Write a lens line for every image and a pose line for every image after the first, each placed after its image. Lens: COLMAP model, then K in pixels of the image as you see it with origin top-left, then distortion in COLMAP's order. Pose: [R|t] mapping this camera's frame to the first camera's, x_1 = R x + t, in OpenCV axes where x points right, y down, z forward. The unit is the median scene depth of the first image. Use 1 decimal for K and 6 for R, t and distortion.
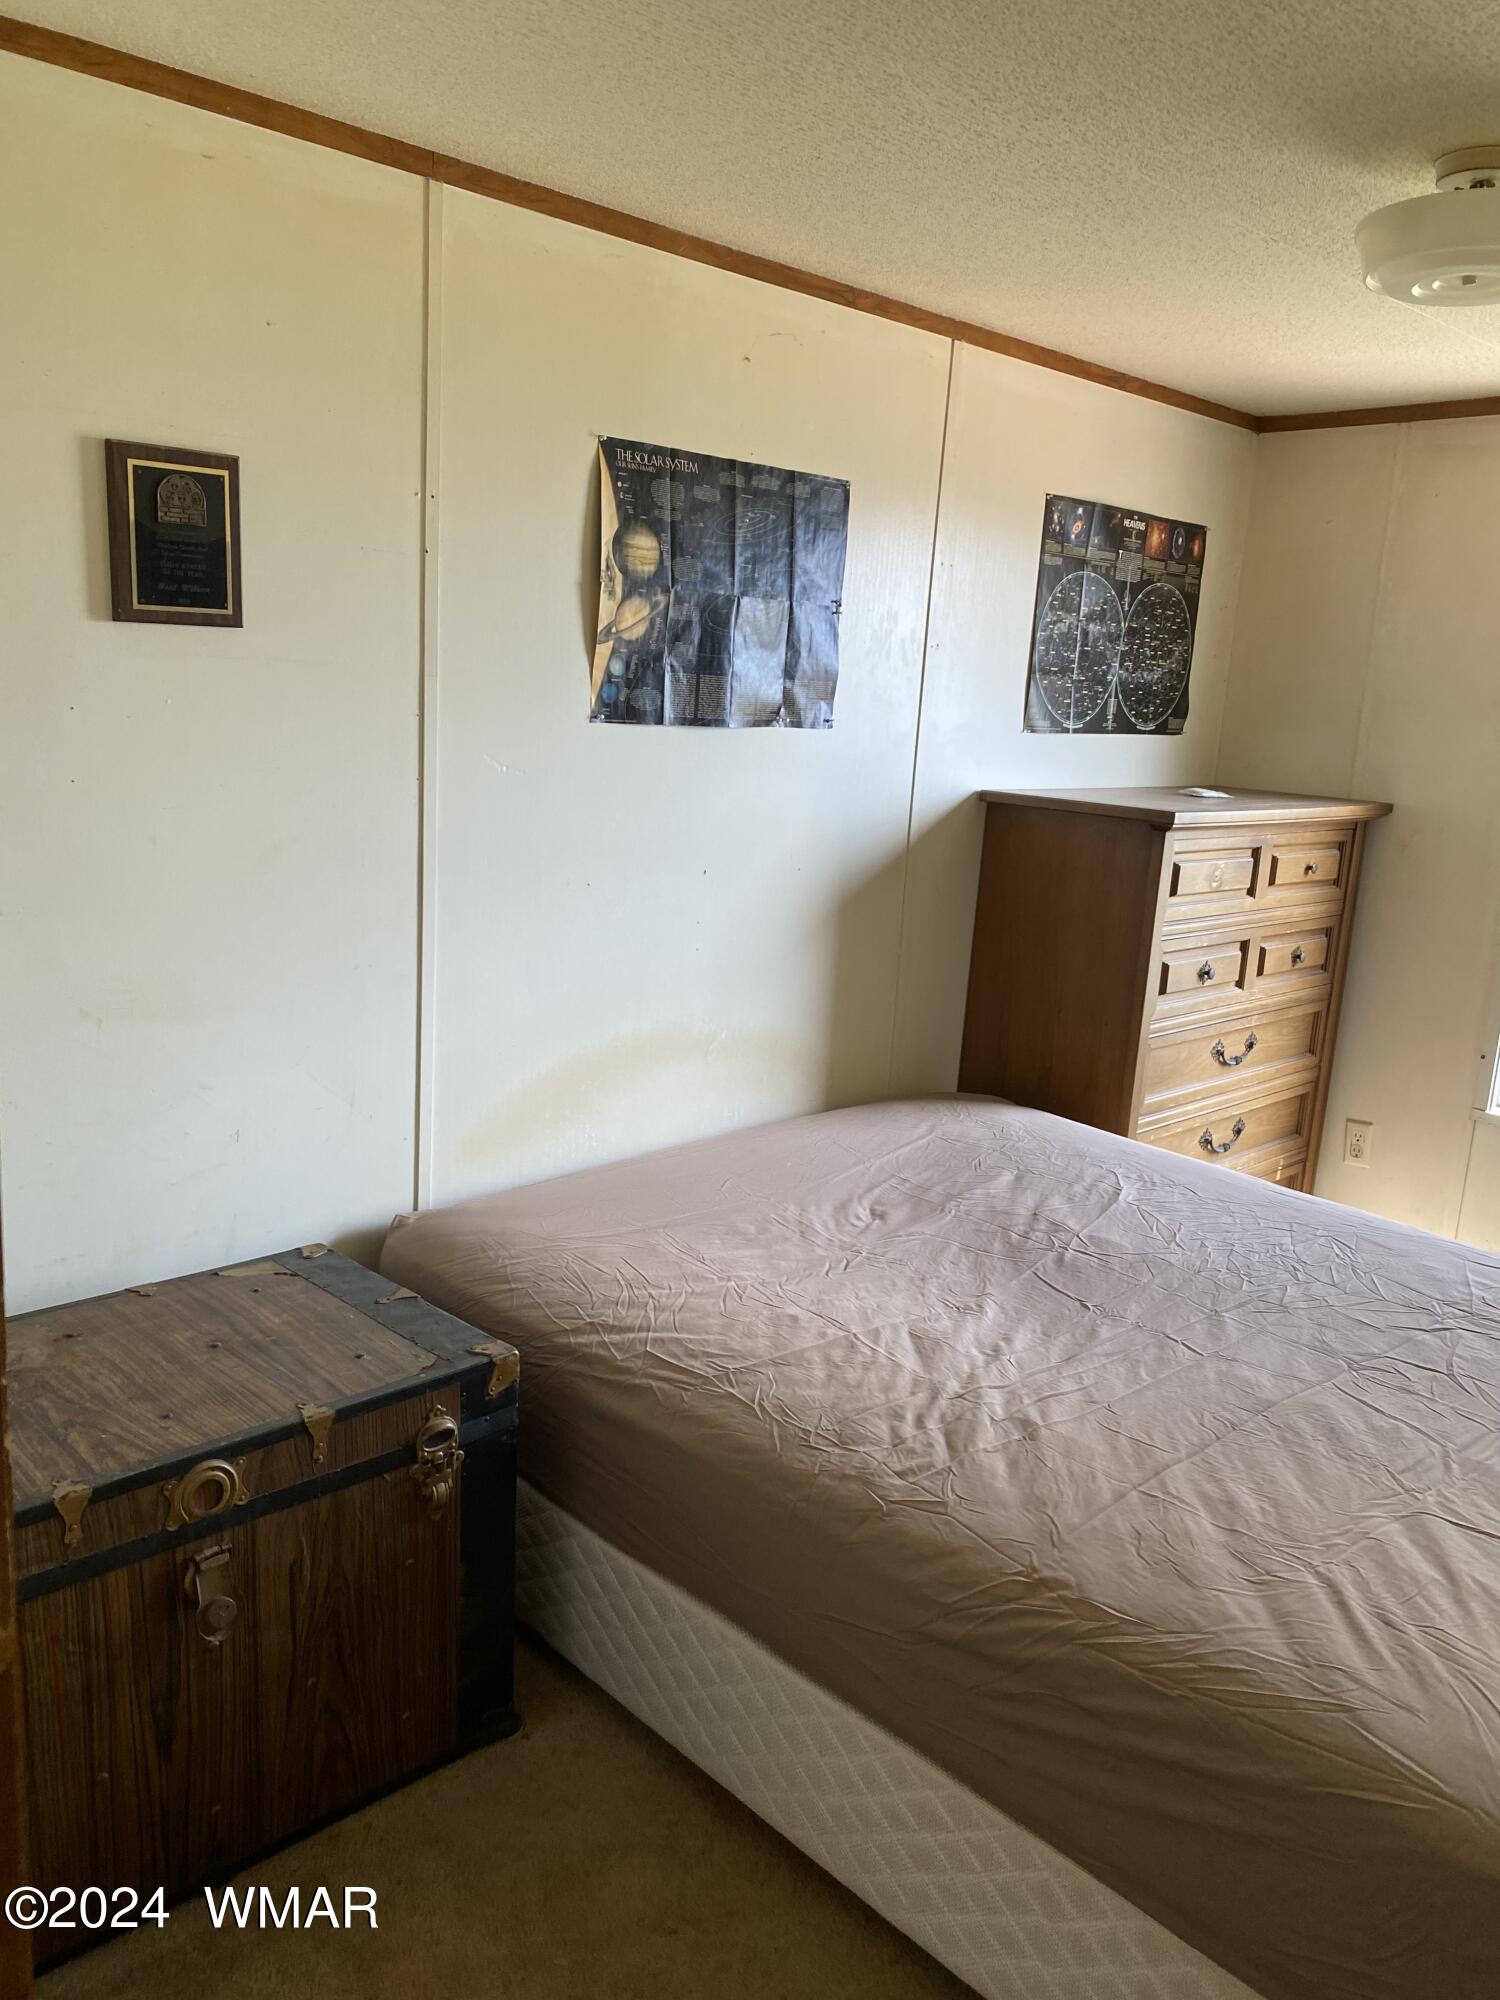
lens RADIAL K [[1522.7, 0, 739.4], [0, 1522.7, 1025.9], [0, 0, 1]] dist [0.037761, -0.039241]
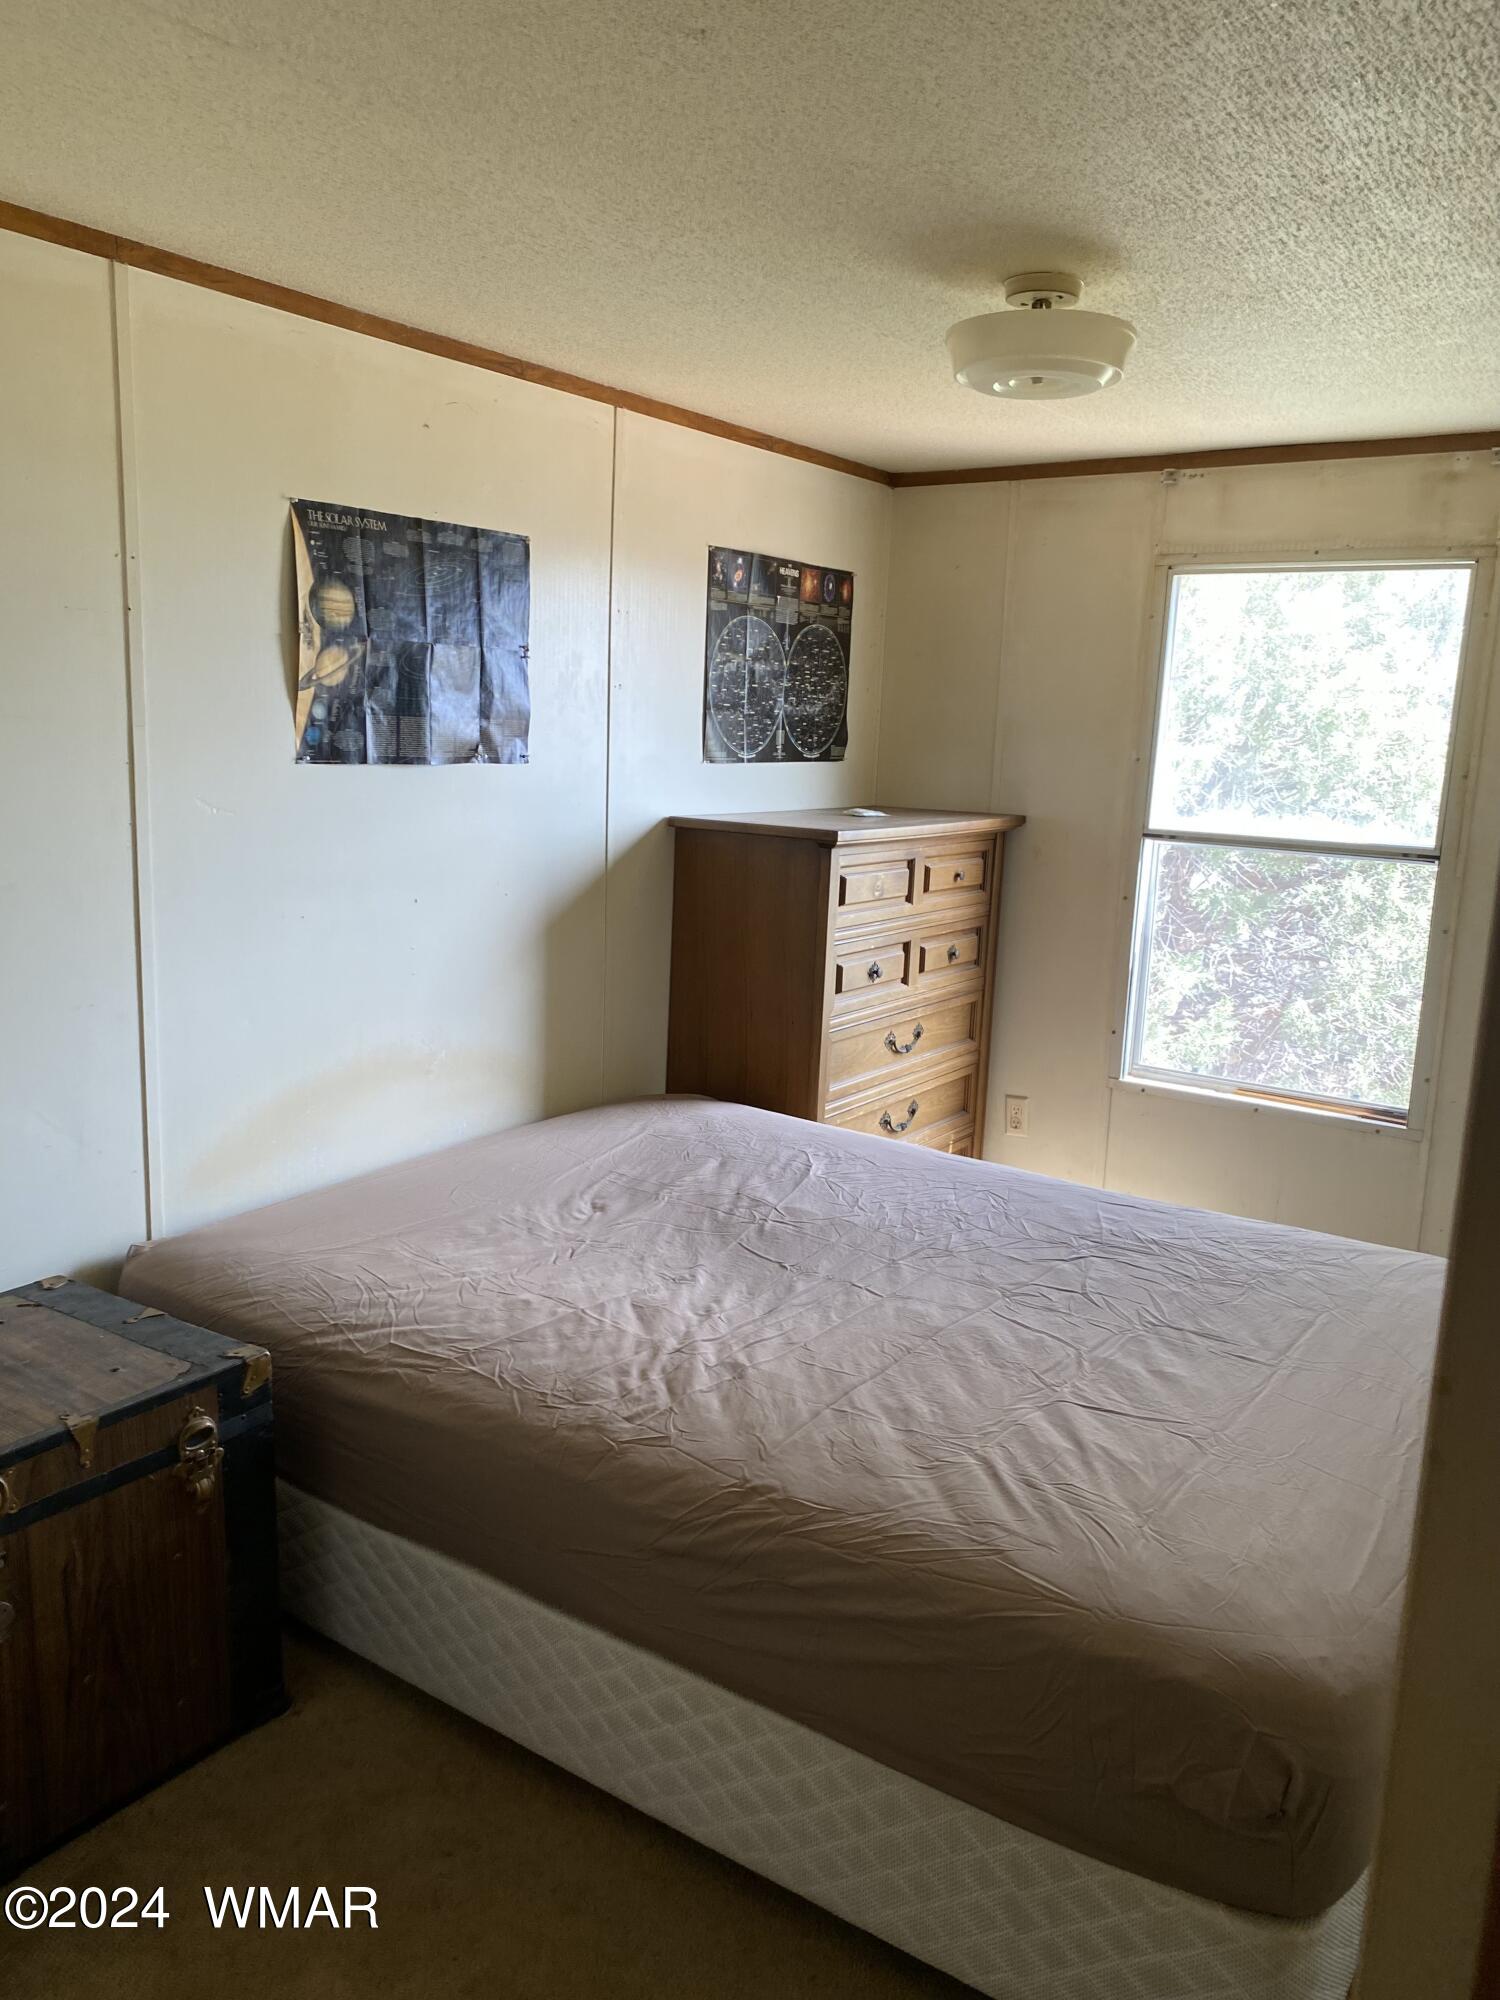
lens RADIAL K [[1522.7, 0, 713.9], [0, 1522.7, 1024.9], [0, 0, 1]] dist [0.037761, -0.039241]
pose [[0.983129, -0.058974, 0.173148, -0.009937], [0.062155, 0.997982, -0.013004, 0.016049], [-0.172032, 0.023547, 0.984810, -0.112652]]
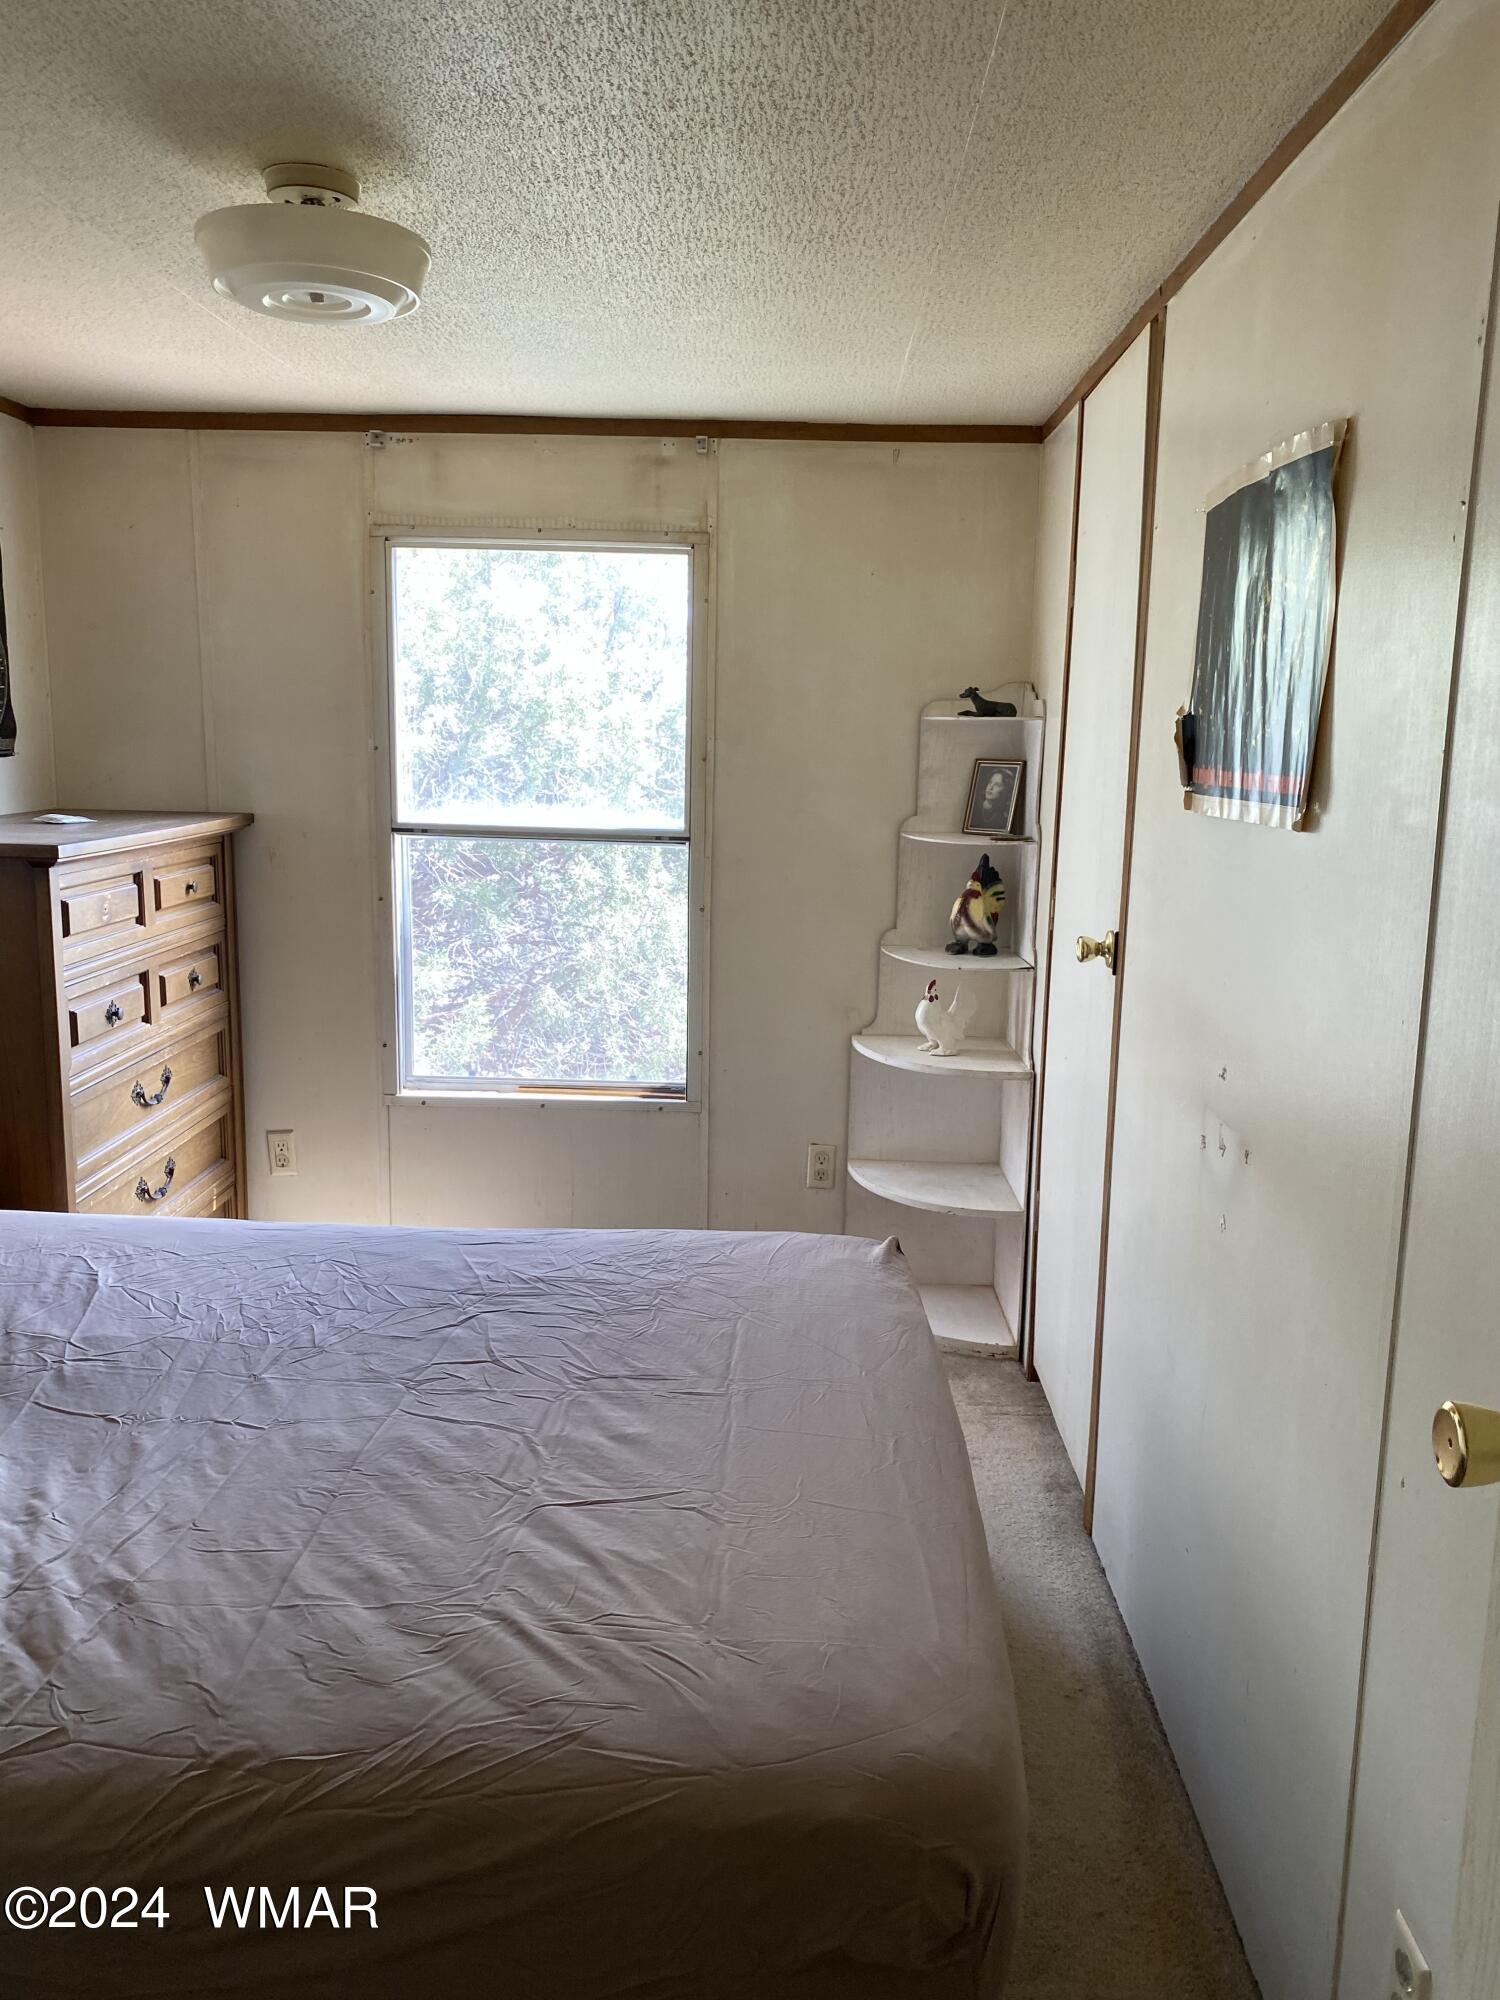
lens RADIAL K [[1522.7, 0, 731.7], [0, 1522.7, 1012.0], [0, 0, 1]] dist [0.037761, -0.039241]
pose [[0.709946, -0.171659, 0.683016, -0.082067], [0.177332, 0.982163, 0.062518, -0.038116], [-0.681565, 0.076736, 0.727723, 0.109279]]
